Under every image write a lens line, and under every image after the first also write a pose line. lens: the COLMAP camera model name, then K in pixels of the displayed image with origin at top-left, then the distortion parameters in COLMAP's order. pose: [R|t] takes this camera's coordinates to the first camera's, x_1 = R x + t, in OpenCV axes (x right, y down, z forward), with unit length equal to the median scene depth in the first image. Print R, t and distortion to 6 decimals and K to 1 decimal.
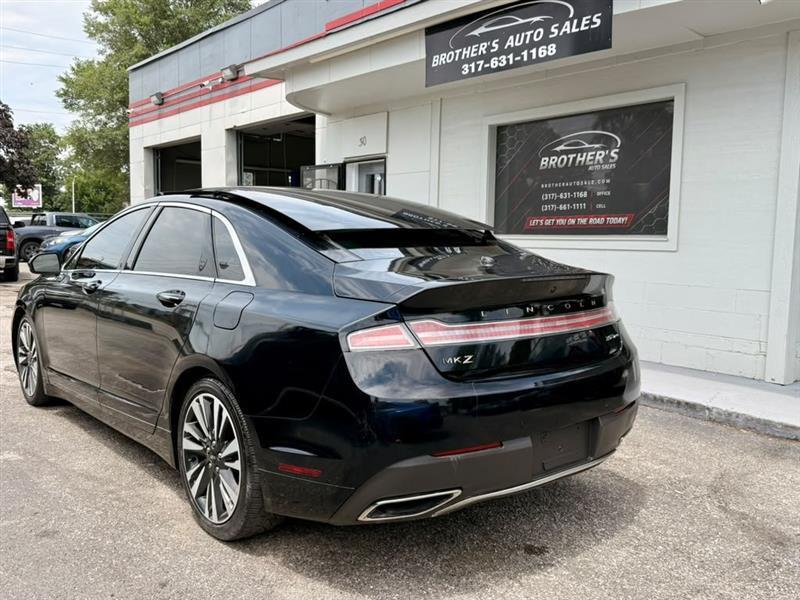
lens RADIAL K [[709.3, 0, 400.0], [0, 709.3, 300.0], [0, 0, 1]] dist [0.133429, -0.292338]
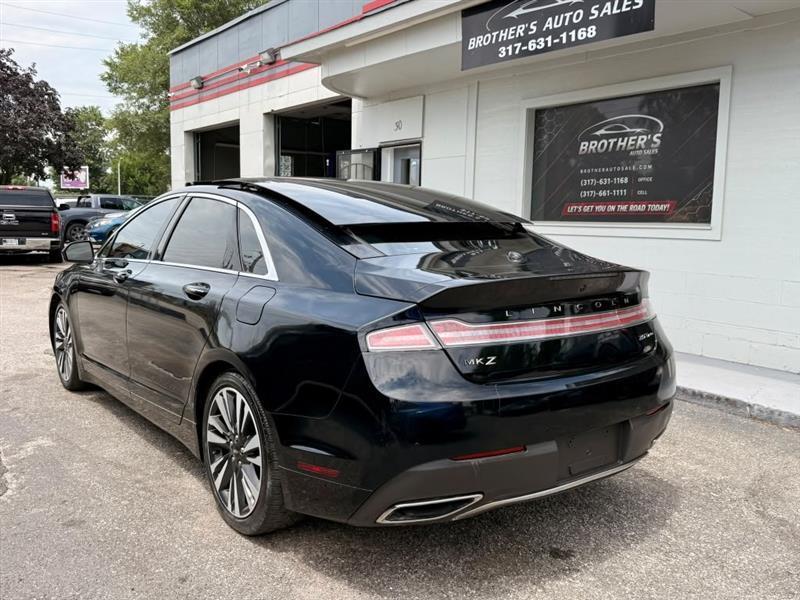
lens RADIAL K [[713.8, 0, 398.6], [0, 713.8, 296.5], [0, 0, 1]] dist [0.080883, -0.167219]
pose [[0.998359, 0.009666, -0.056448, 0.008944], [-0.008527, 0.999756, 0.020374, -0.008373], [0.056632, -0.019860, 0.998198, 0.009186]]
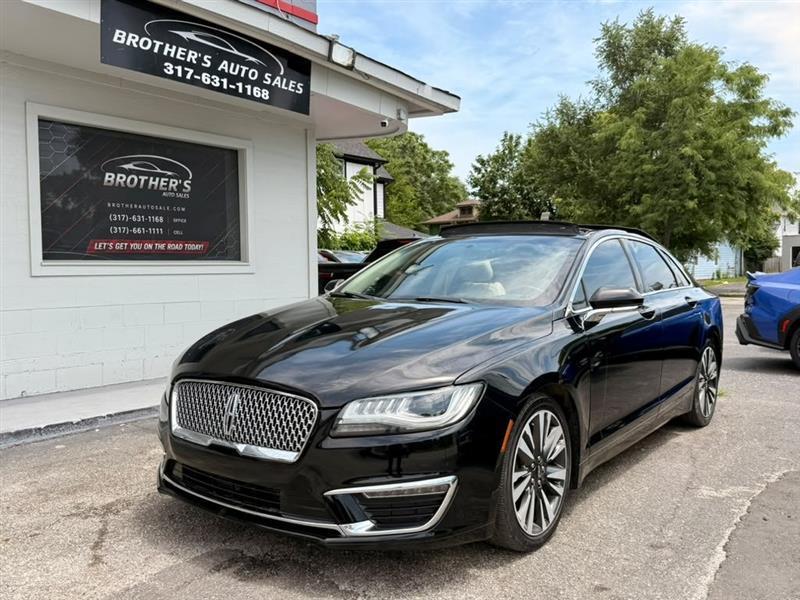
lens RADIAL K [[709.3, 0, 400.0], [0, 709.3, 300.0], [0, 0, 1]] dist [0.133429, -0.292338]
pose [[-0.217986, -0.059353, 0.974146, -0.846367], [0.088274, 0.992859, 0.080247, -0.093973], [-0.971952, 0.103484, -0.211189, 0.966898]]
